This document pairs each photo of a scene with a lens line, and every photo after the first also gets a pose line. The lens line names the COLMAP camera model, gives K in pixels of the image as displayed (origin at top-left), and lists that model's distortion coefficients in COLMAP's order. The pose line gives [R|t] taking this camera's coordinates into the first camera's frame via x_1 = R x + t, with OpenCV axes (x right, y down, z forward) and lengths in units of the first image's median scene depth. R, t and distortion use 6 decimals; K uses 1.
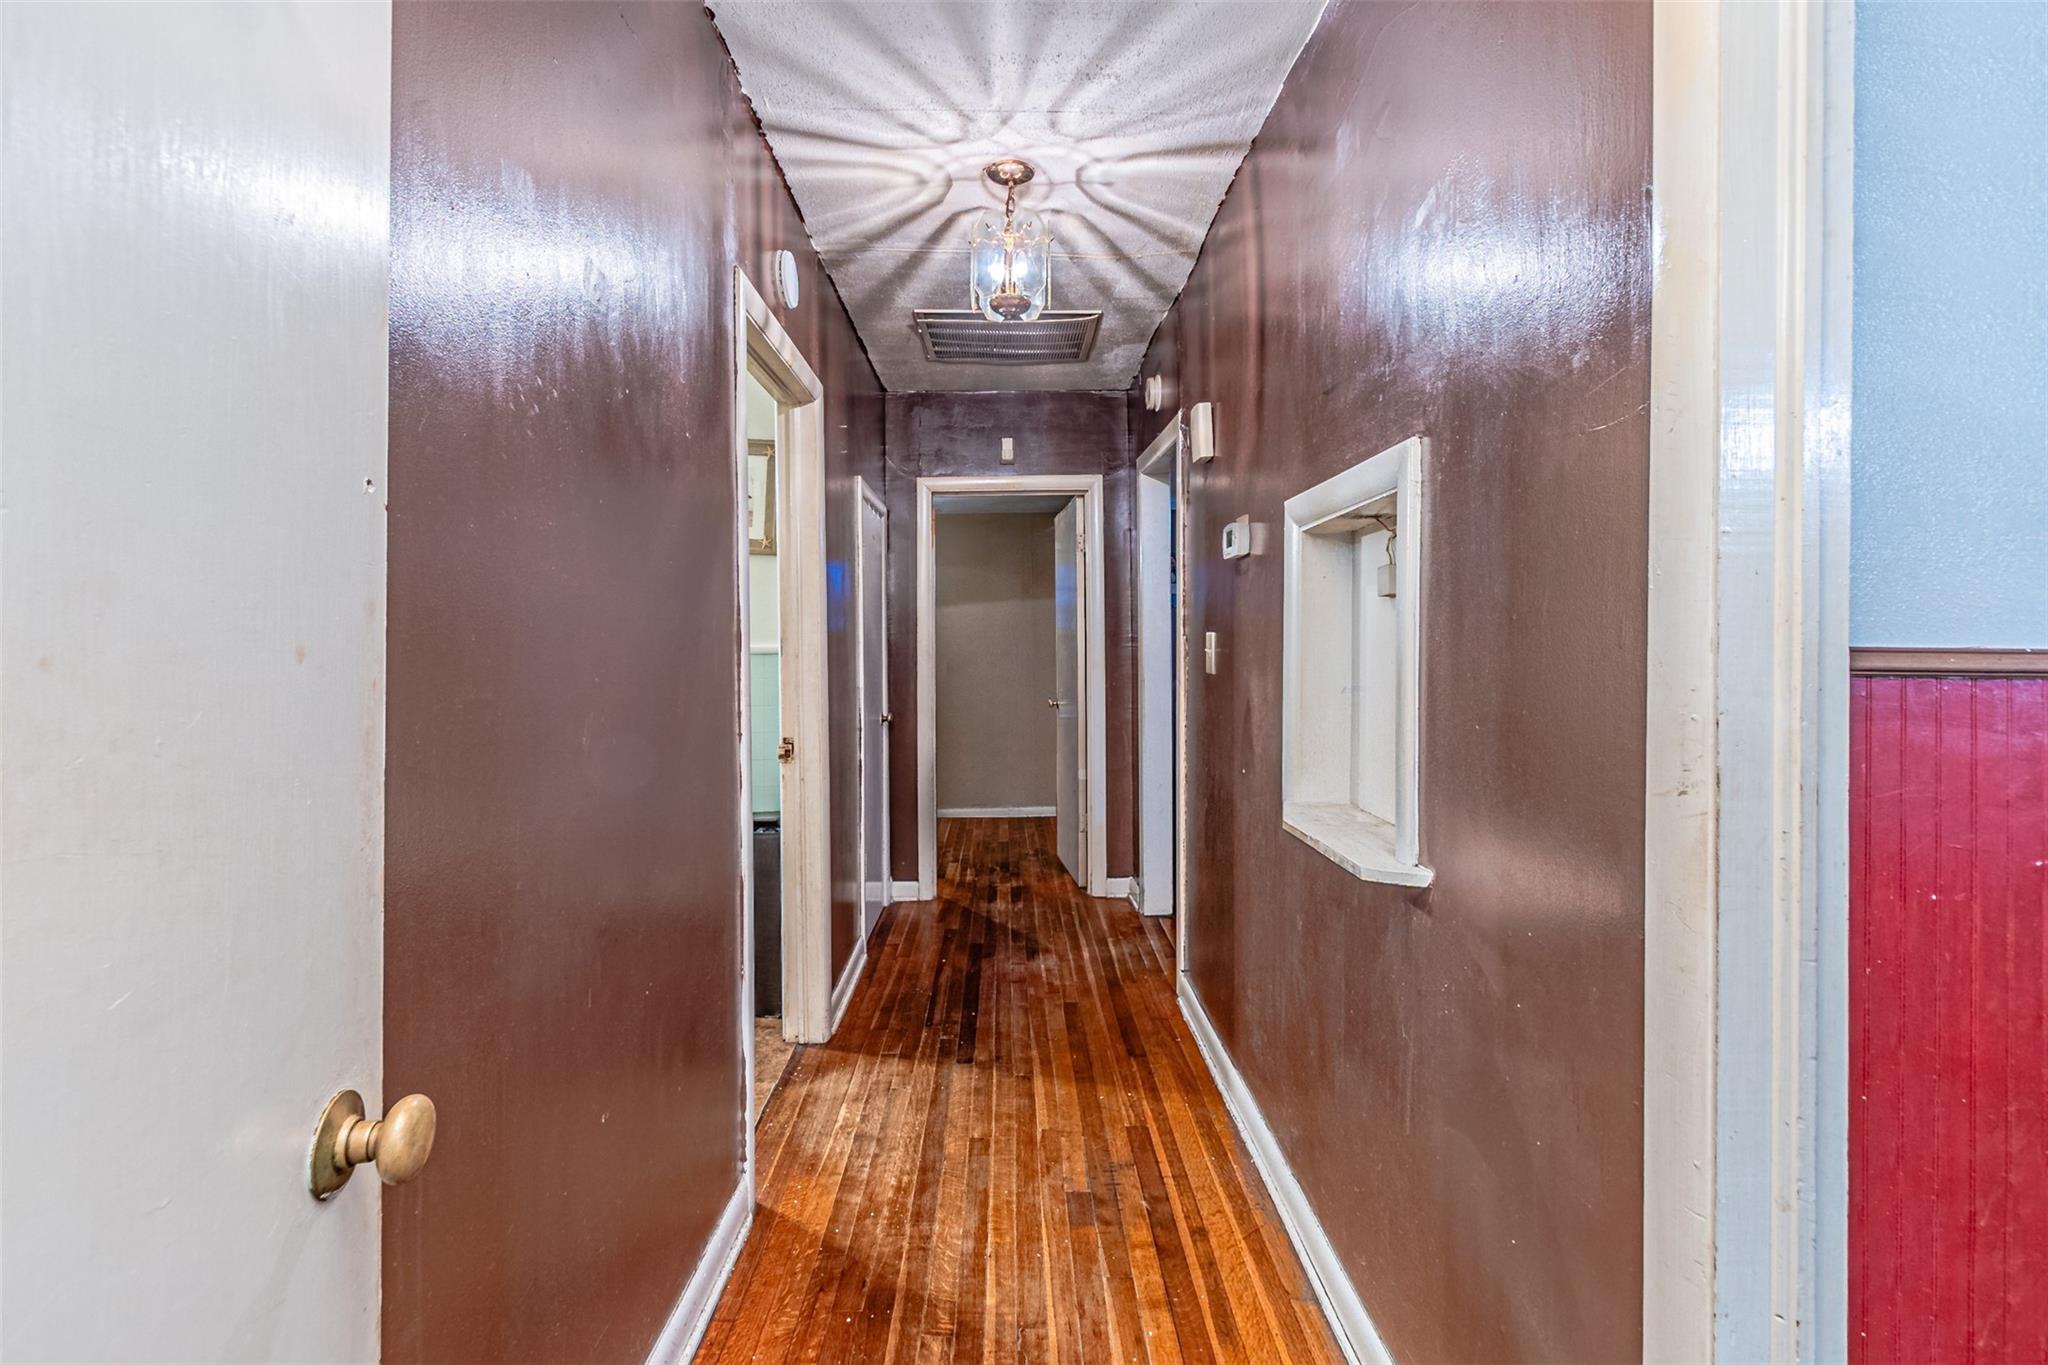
lens RADIAL K [[901.1, 0, 1024.4], [0, 901.1, 675.8], [0, 0, 1]] dist [0.005373, -0.002484]
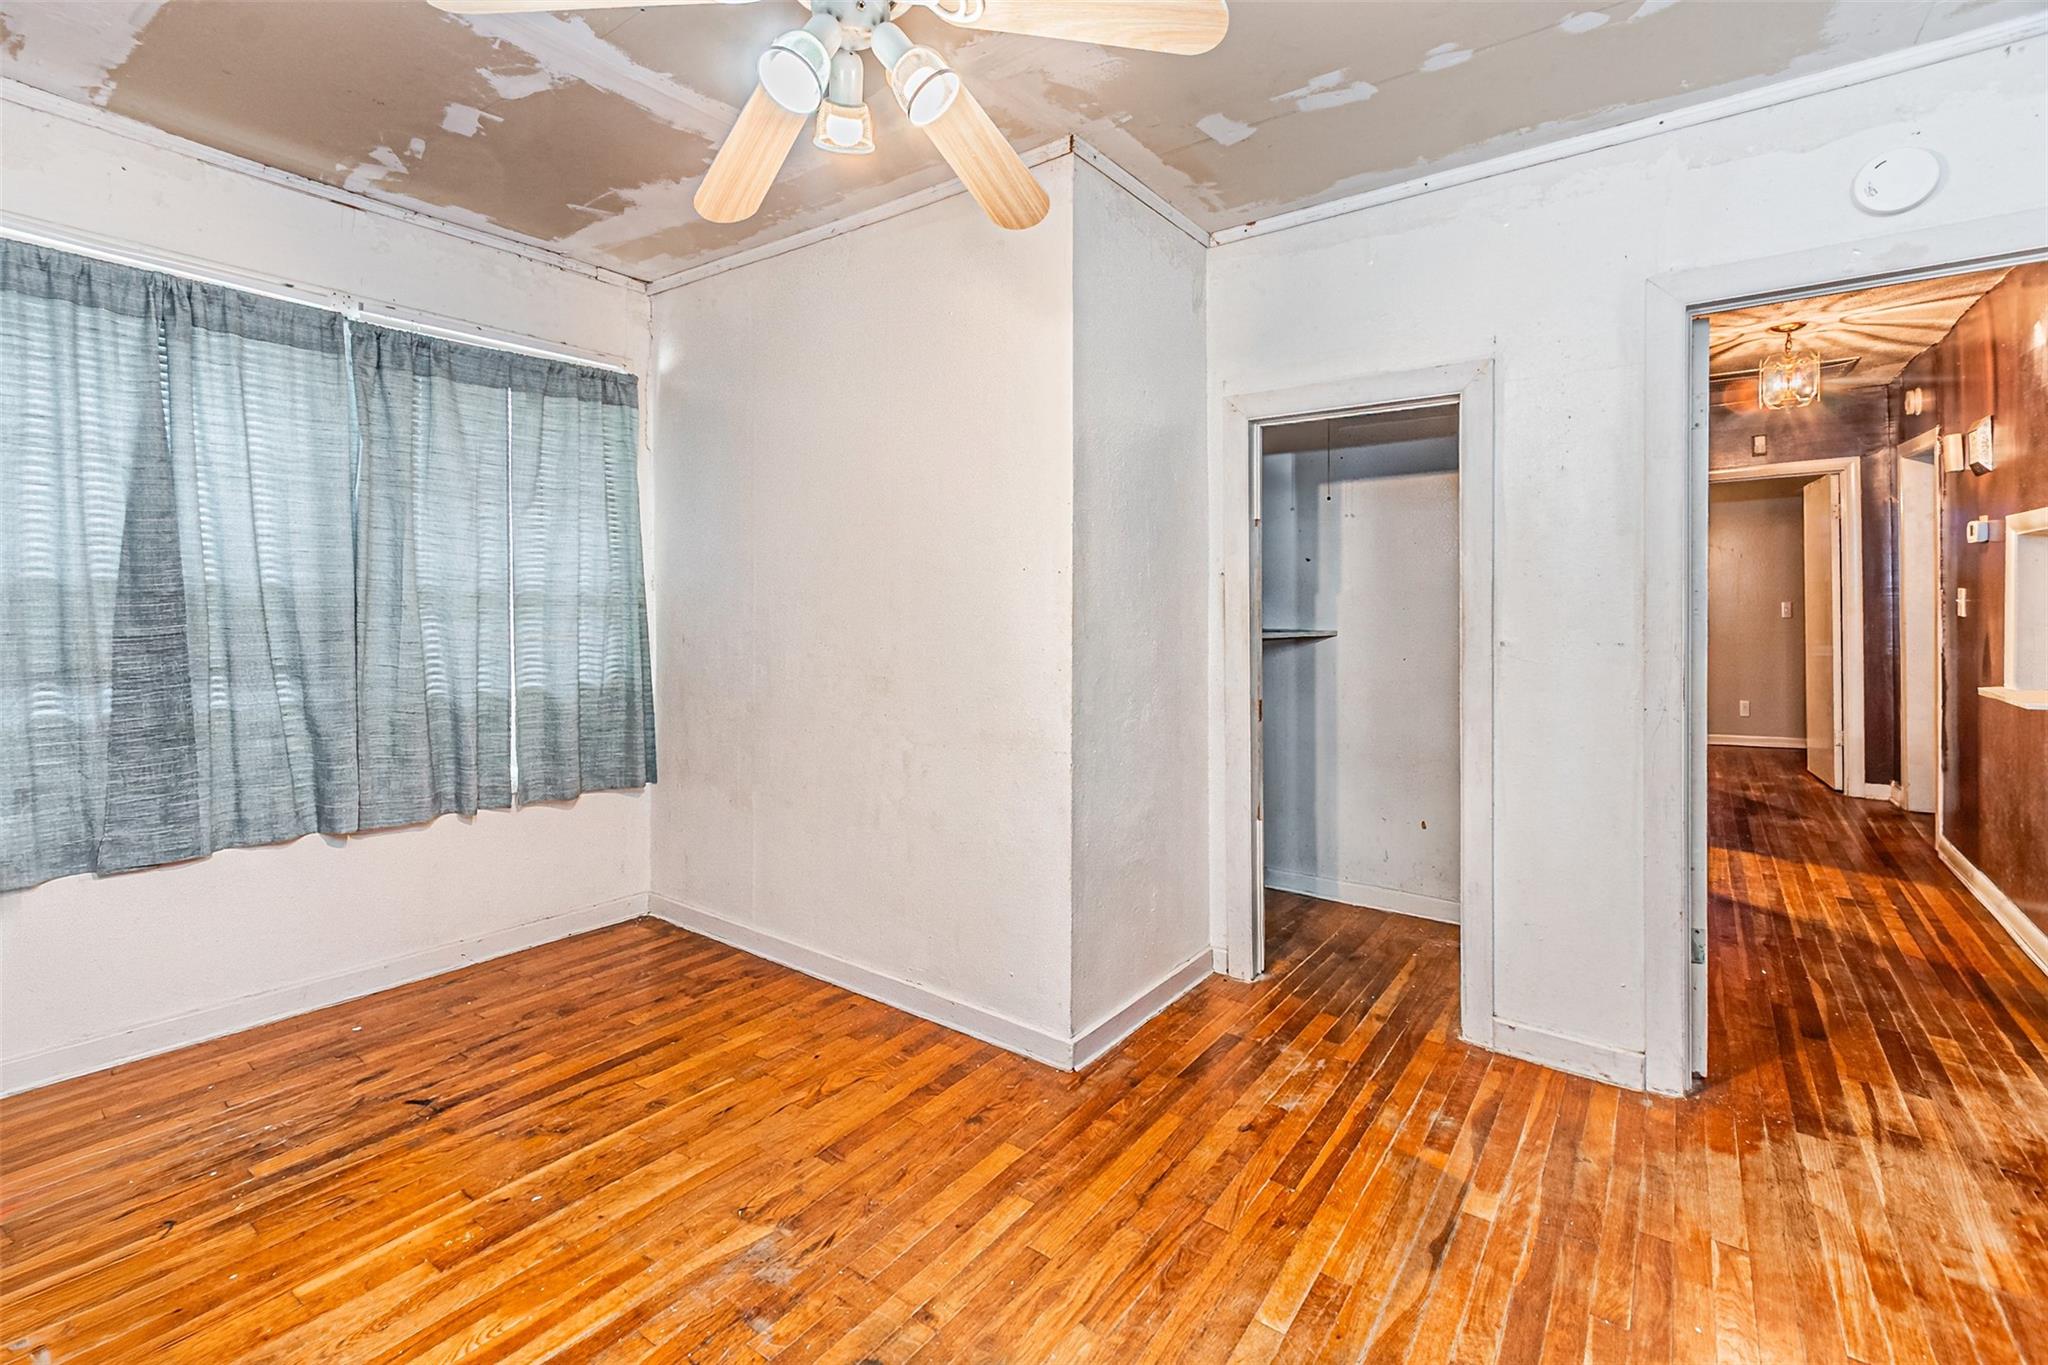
lens RADIAL K [[901.1, 0, 1025.0], [0, 901.1, 619.7], [0, 0, 1]] dist [0.005373, -0.002484]
pose [[0.791751, -0.002442, -0.610839, -0.088327], [0.000206, 0.999993, -0.003731, 0.006837], [0.610844, 0.002828, 0.791746, -0.947383]]
